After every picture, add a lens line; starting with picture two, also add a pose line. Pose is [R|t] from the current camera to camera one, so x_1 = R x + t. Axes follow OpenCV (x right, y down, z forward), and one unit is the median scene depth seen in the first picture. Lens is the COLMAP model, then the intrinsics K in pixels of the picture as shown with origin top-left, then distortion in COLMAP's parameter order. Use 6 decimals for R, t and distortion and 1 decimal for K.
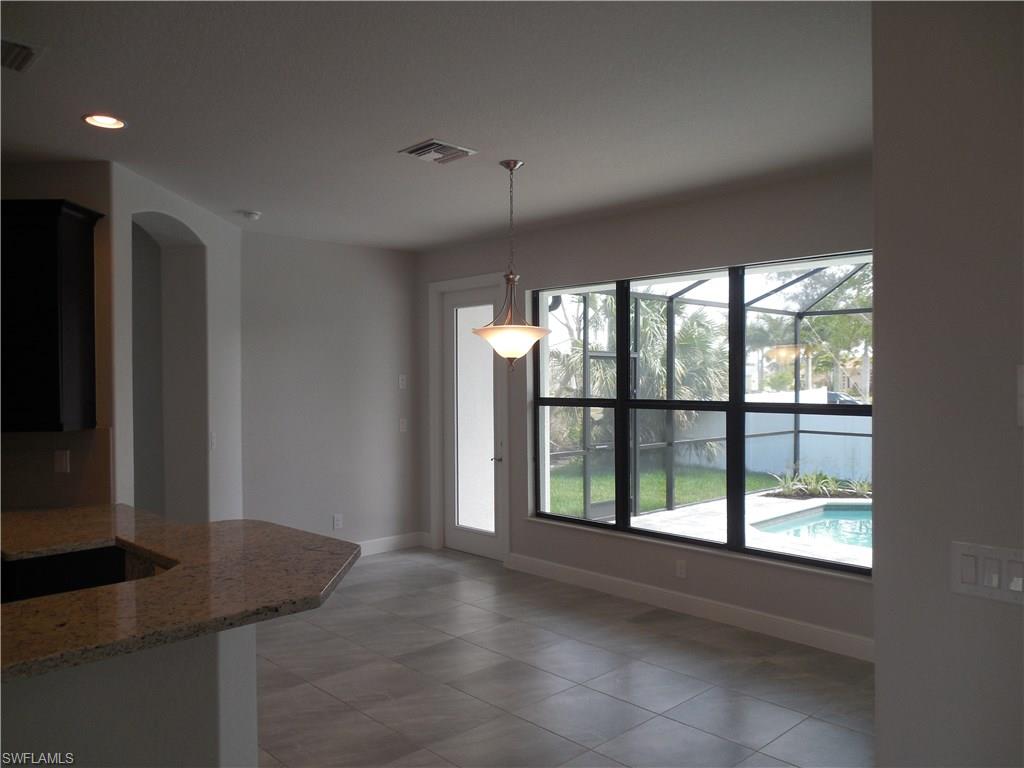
lens RADIAL K [[775.9, 0, 512.0], [0, 775.9, 384.0], [0, 0, 1]] dist [0.058705, 0.002015]
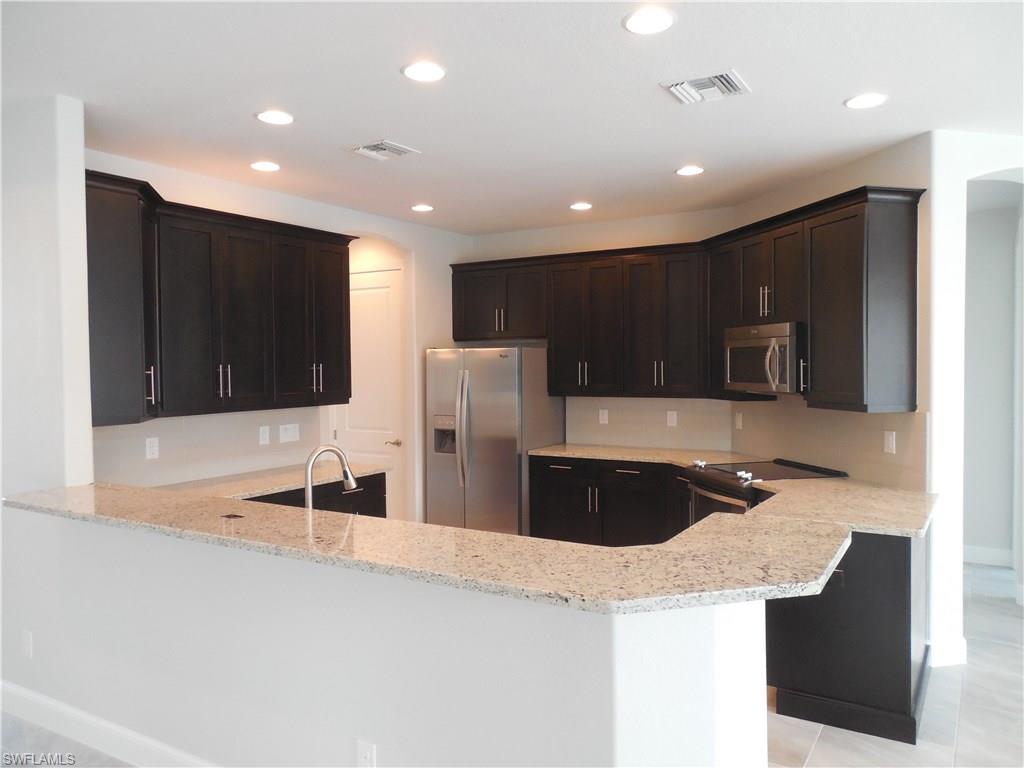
lens RADIAL K [[778.3, 0, 511.1], [0, 778.3, 380.9], [0, 0, 1]] dist [0.001028, 0.007646]
pose [[0.265068, 0.030837, -0.963736, 0.180027], [0.000257, 0.999486, 0.032052, -0.009006], [0.964230, -0.008744, 0.264924, 0.180705]]
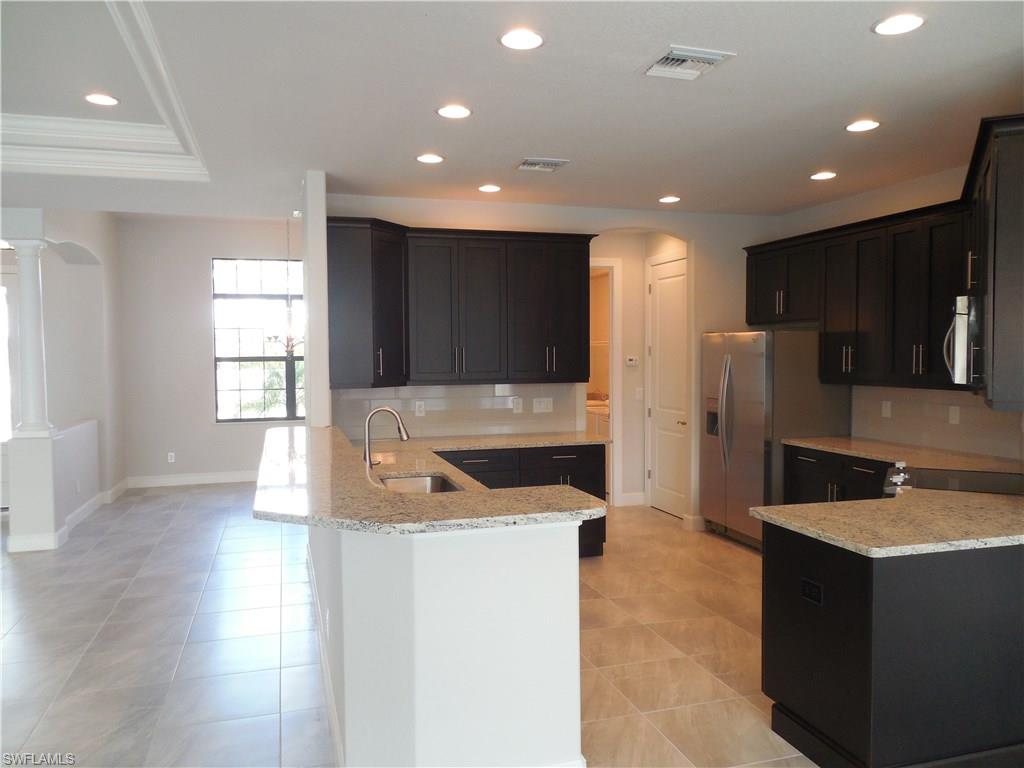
lens RADIAL K [[778.3, 0, 511.1], [0, 778.3, 380.9], [0, 0, 1]] dist [0.001028, 0.007646]
pose [[-0.459317, 0.044106, -0.887176, 0.215170], [0.003485, 0.998848, 0.047854, -0.005441], [0.888265, 0.018889, -0.458942, 0.592903]]
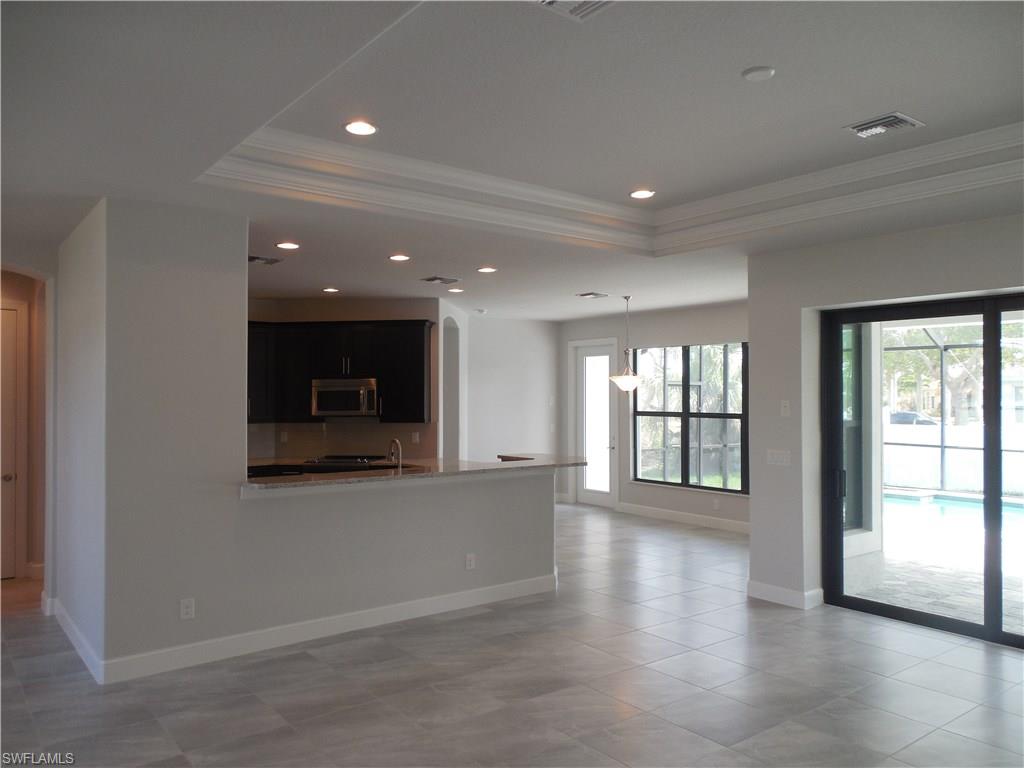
lens RADIAL K [[778.3, 0, 511.1], [0, 778.3, 380.9], [0, 0, 1]] dist [0.001028, 0.007646]
pose [[0.994691, 0.006598, -0.102694, -0.064562], [-0.009221, 0.999643, -0.025088, -0.003654], [0.102492, 0.025902, 0.994397, -0.730497]]
